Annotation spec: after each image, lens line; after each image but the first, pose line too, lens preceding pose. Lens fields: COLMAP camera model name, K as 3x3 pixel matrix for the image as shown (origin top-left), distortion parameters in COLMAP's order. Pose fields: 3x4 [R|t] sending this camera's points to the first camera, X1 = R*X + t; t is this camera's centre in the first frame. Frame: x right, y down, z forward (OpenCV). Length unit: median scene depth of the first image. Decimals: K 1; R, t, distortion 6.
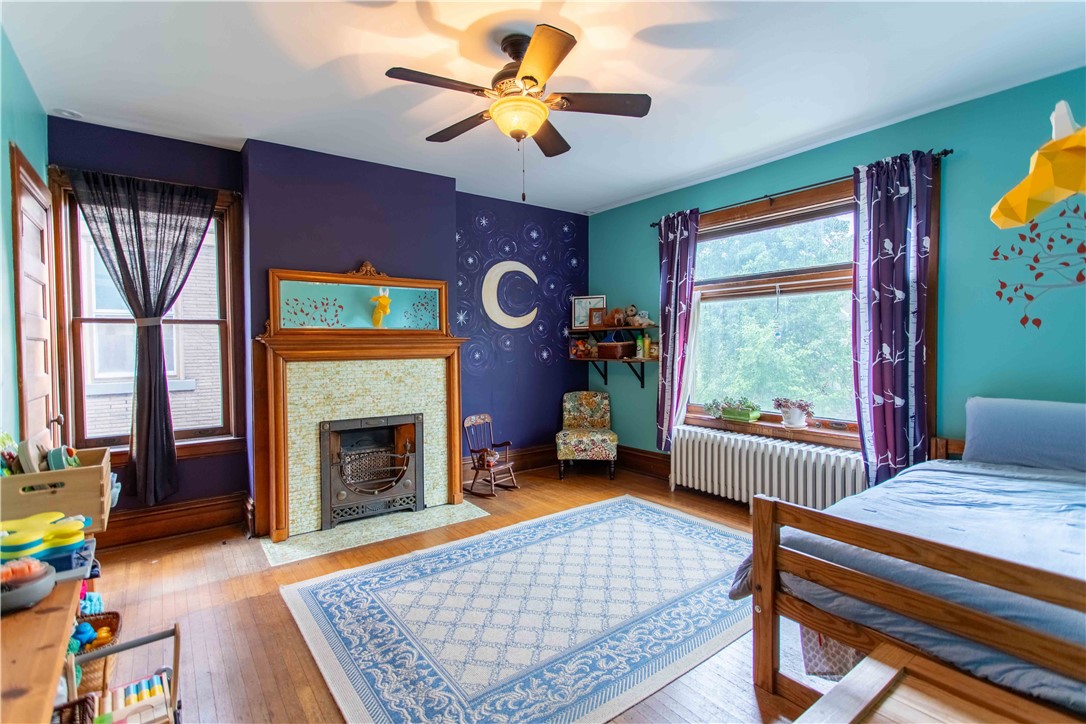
lens RADIAL K [[512.4, 0, 536.6], [0, 512.4, 357.0], [0, 0, 1]] dist [-0.000091, 0.001472]
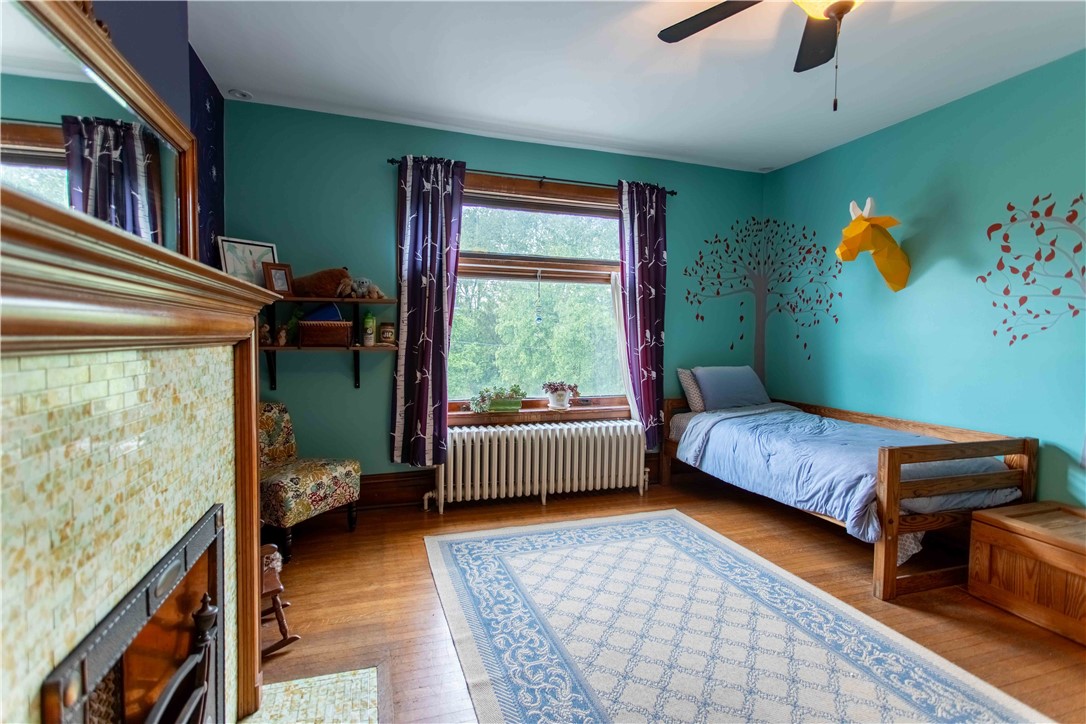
lens RADIAL K [[512.4, 0, 542.9], [0, 512.4, 358.4], [0, 0, 1]] dist [-0.000091, 0.001472]
pose [[0.307404, -0.030106, 0.951103, -0.528329], [0.012839, 0.999540, 0.027490, 0.005158], [-0.951493, 0.003760, 0.307649, 0.751585]]
